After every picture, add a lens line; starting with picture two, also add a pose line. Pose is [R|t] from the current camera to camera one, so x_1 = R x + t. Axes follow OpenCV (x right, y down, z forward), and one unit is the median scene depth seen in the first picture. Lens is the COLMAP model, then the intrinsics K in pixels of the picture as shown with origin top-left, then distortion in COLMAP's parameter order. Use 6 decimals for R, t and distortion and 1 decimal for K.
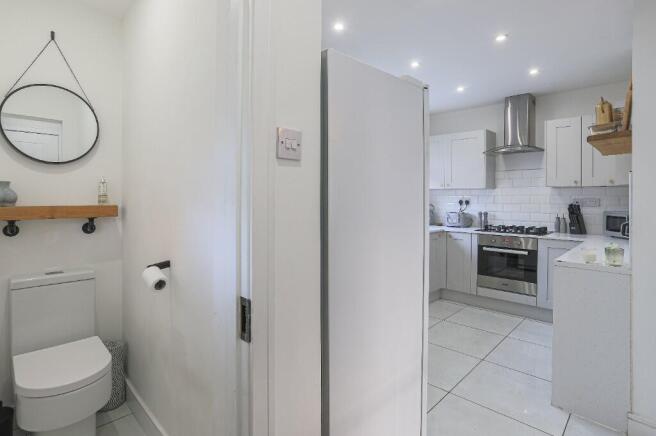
lens RADIAL K [[334.4, 0, 331.6], [0, 334.4, 201.9], [0, 0, 1]] dist [-0.028189, 0.014147]
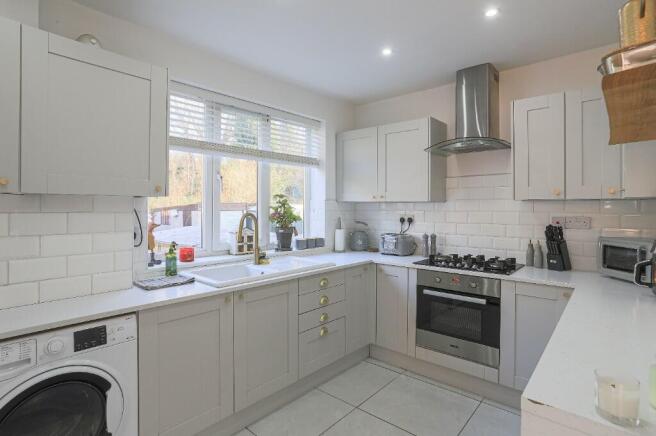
lens RADIAL K [[334.4, 0, 330.1], [0, 334.4, 211.6], [0, 0, 1]] dist [-0.028189, 0.014147]
pose [[0.998474, -0.000807, 0.055209, 0.228235], [0.000990, 0.999994, -0.003284, -0.018937], [-0.055206, 0.003333, 0.998469, 0.333451]]
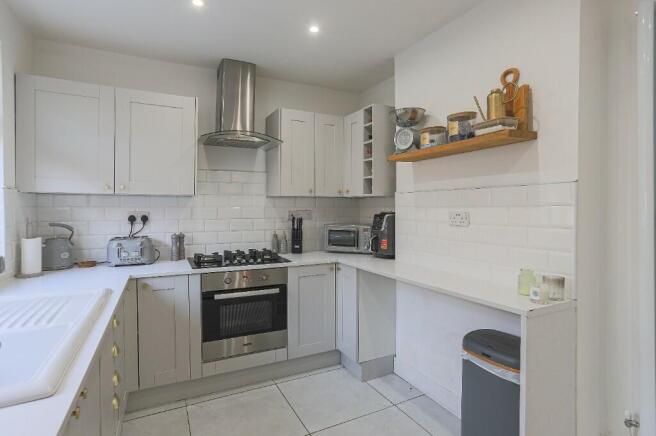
lens RADIAL K [[334.4, 0, 325.4], [0, 334.4, 216.3], [0, 0, 1]] dist [-0.028189, 0.014147]
pose [[0.342745, -0.028607, 0.938993, -0.028751], [0.012985, 0.999585, 0.025713, -0.016332], [-0.939339, 0.003380, 0.342975, 0.606156]]
